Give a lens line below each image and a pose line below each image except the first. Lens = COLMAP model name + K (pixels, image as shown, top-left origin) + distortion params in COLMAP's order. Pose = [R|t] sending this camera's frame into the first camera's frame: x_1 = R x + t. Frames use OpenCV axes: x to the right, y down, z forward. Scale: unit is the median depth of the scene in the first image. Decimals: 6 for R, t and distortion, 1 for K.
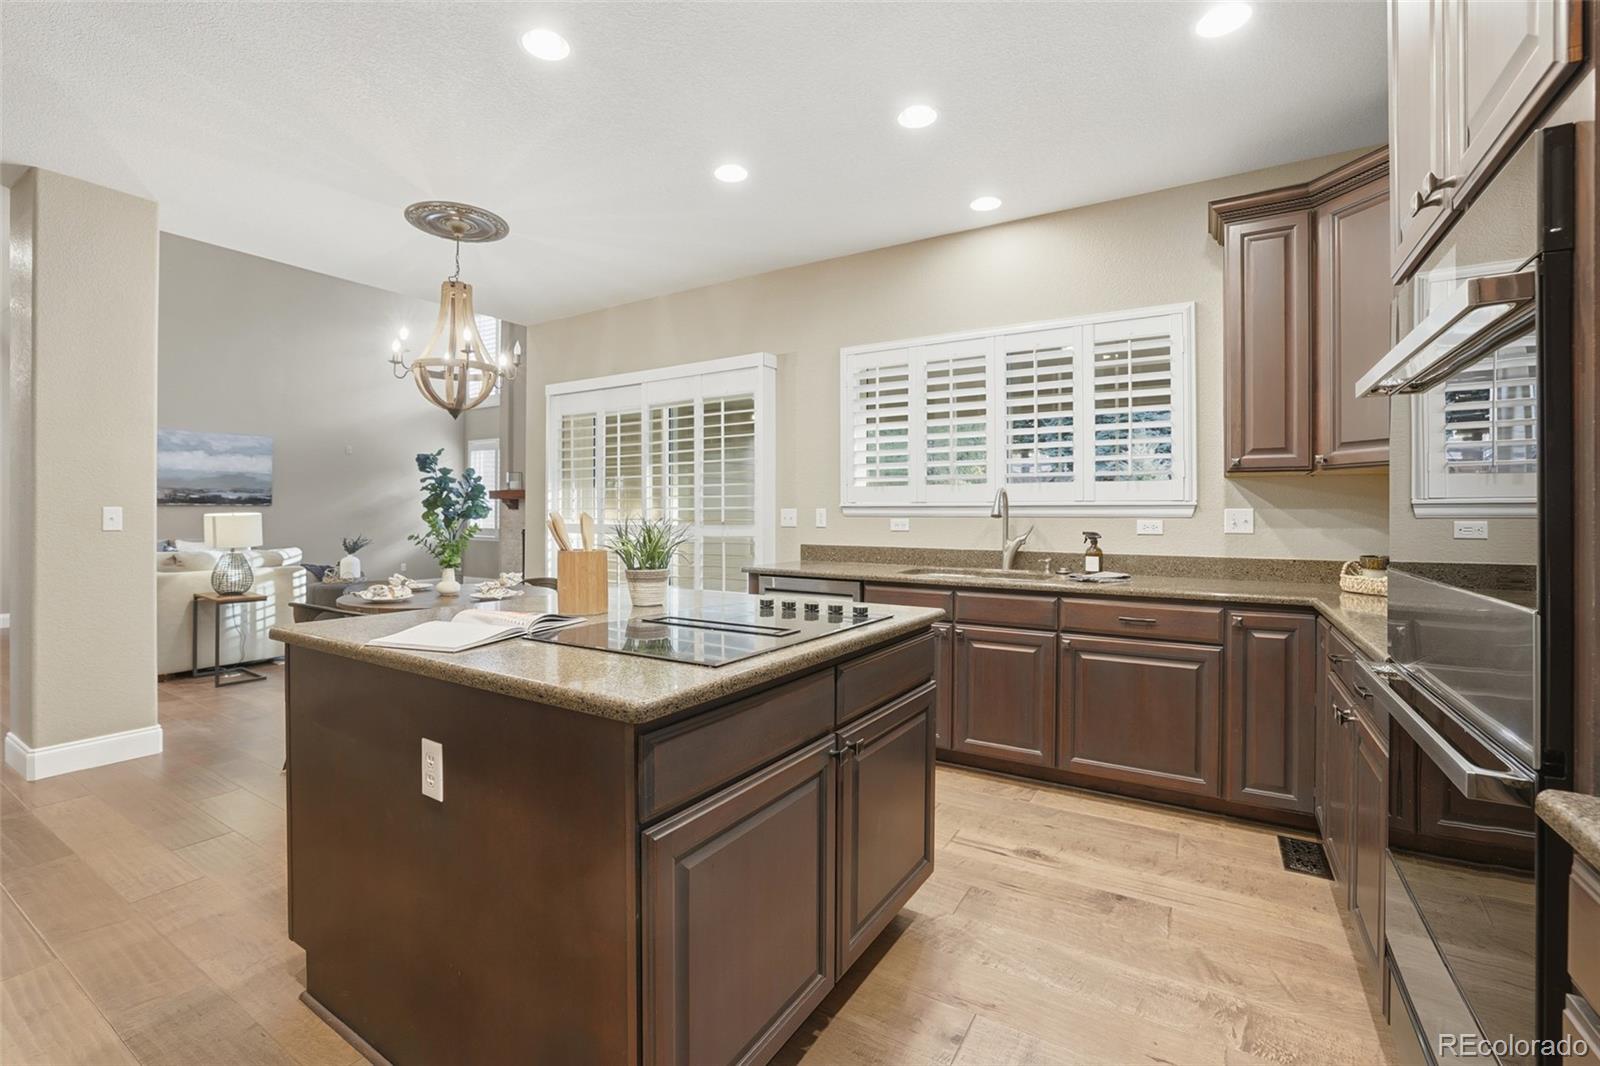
lens RADIAL K [[691.2, 0, 795.8], [0, 691.2, 516.6], [0, 0, 1]] dist [-0.039942, 0.012081]
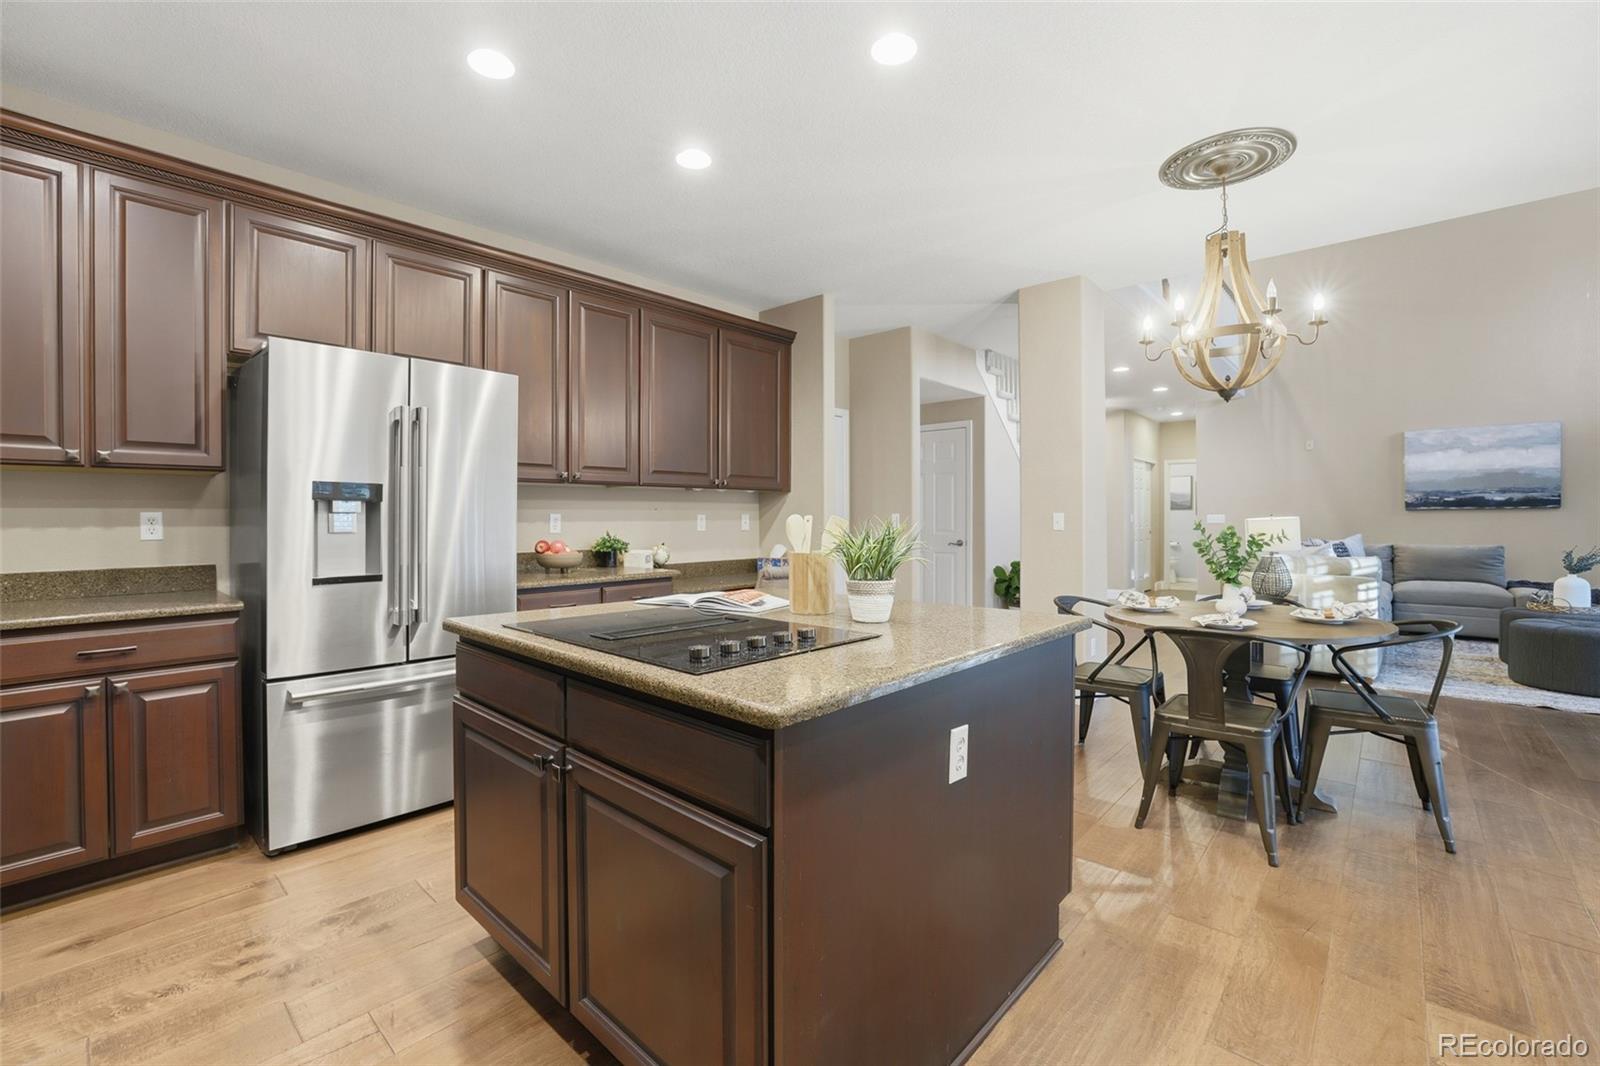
lens RADIAL K [[691.2, 0, 784.1], [0, 691.2, 523.8], [0, 0, 1]] dist [-0.039942, 0.012081]
pose [[-0.198469, 0.005505, -0.980092, 0.184184], [-0.001833, 0.999980, 0.005988, -0.000533], [0.980106, 0.002985, -0.198455, 0.295173]]
